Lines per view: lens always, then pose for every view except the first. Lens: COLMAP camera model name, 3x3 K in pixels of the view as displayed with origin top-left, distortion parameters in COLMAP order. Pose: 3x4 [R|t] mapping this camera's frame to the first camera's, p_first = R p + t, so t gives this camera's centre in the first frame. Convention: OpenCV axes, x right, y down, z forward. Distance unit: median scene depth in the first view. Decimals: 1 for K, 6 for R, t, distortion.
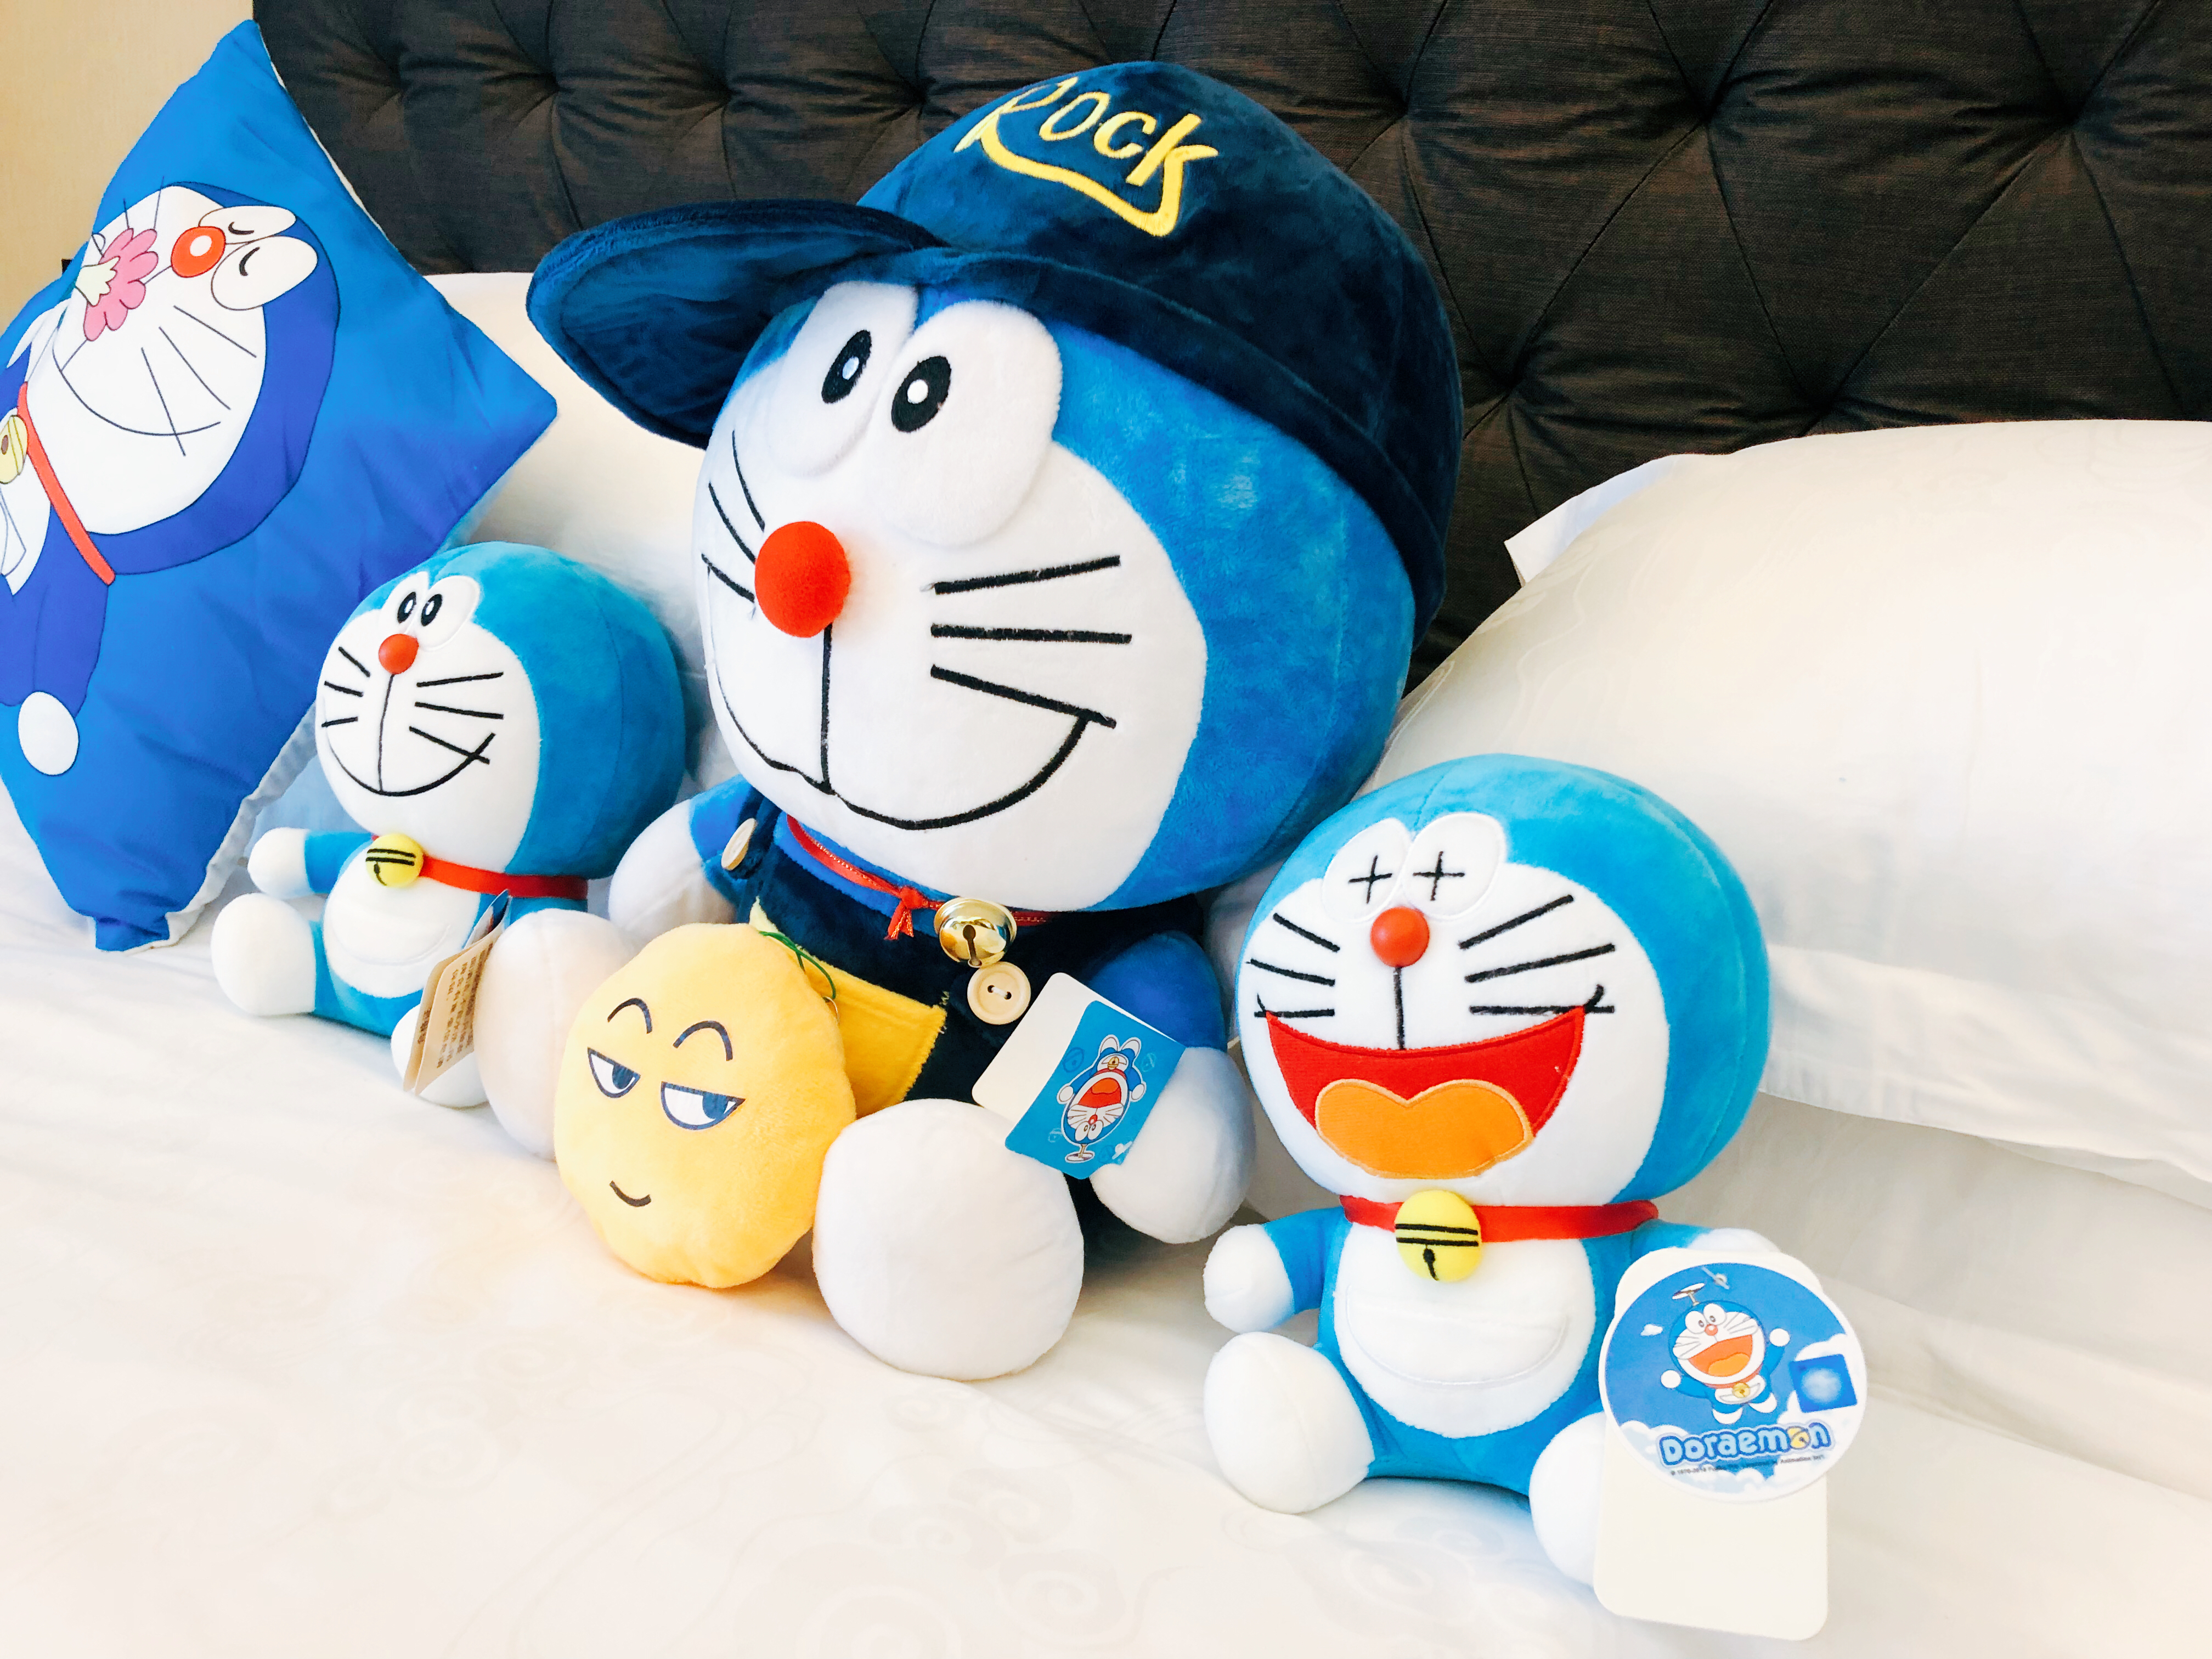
lens RADIAL K [[1821.0, 0, 1105.9], [0, 1821.0, 826.4], [0, 0, 1]] dist [-0.006950, -0.002259]
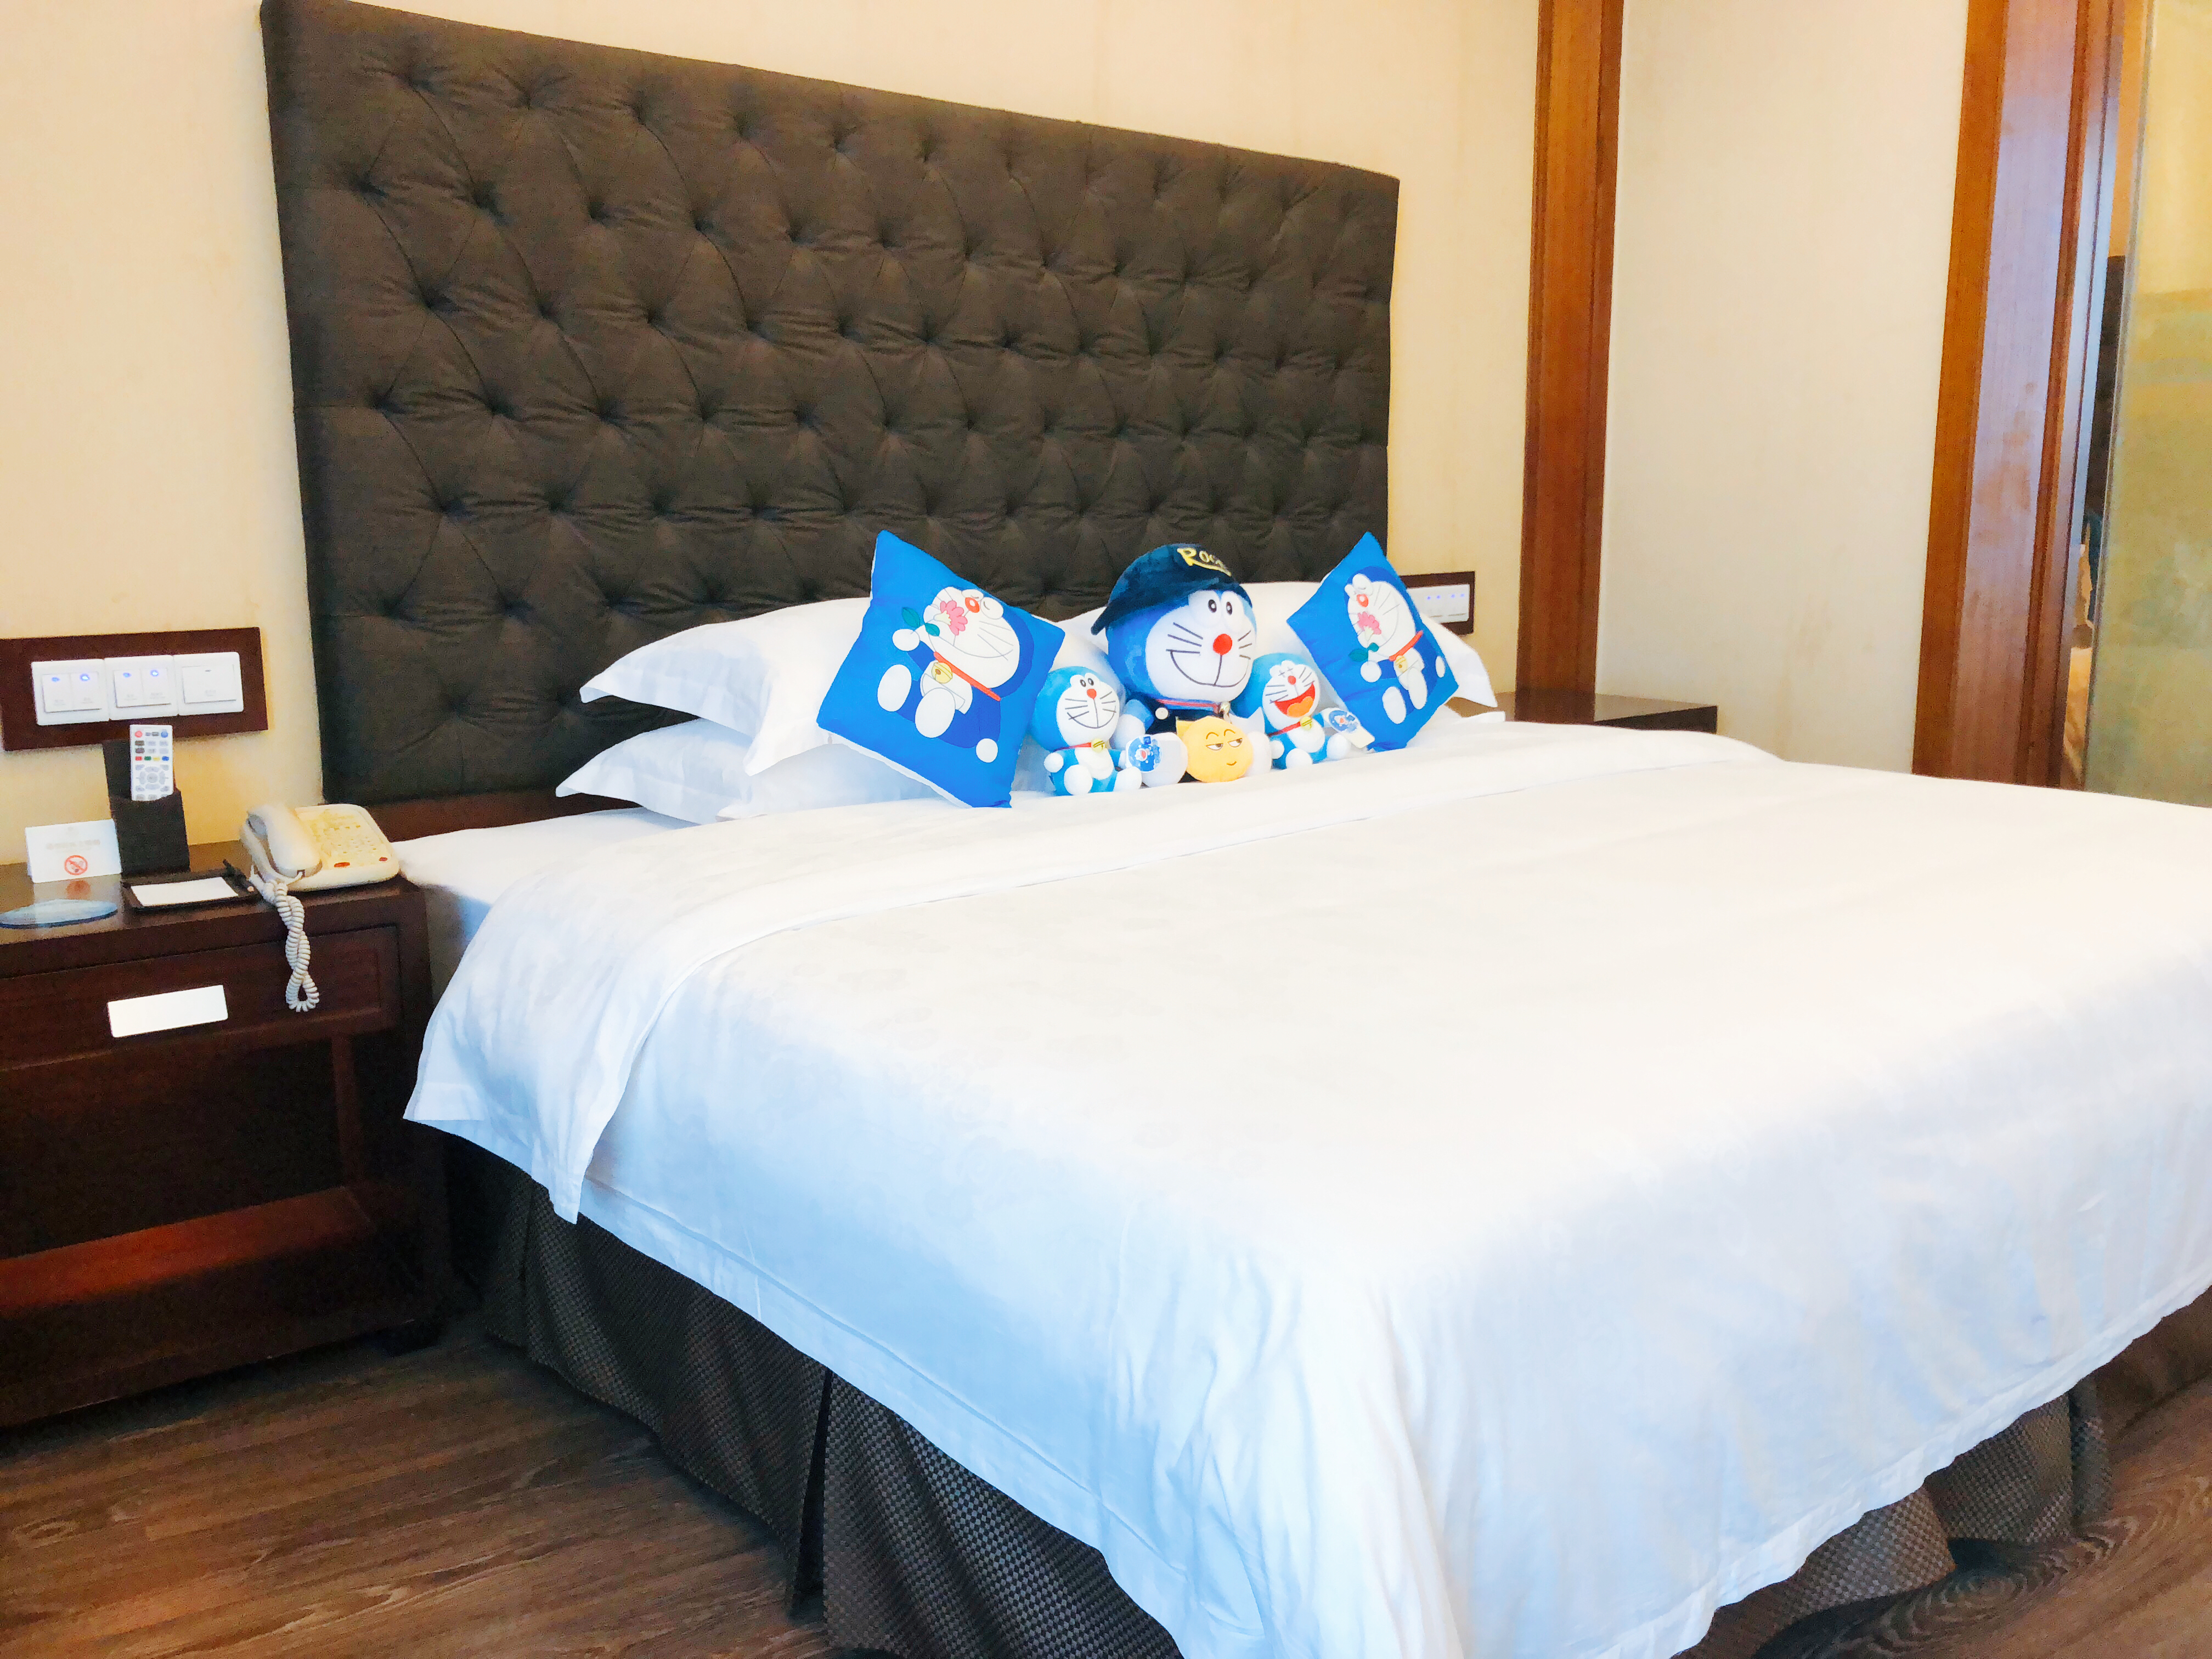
lens RADIAL K [[1821.0, 0, 1106.3], [0, 1821.0, 833.2], [0, 0, 1]] dist [-0.006950, -0.002259]
pose [[0.307401, -0.239453, 0.920960, -2.903943], [0.288215, 0.945790, 0.149708, -0.275621], [-0.906883, 0.219414, 0.359751, -0.280838]]
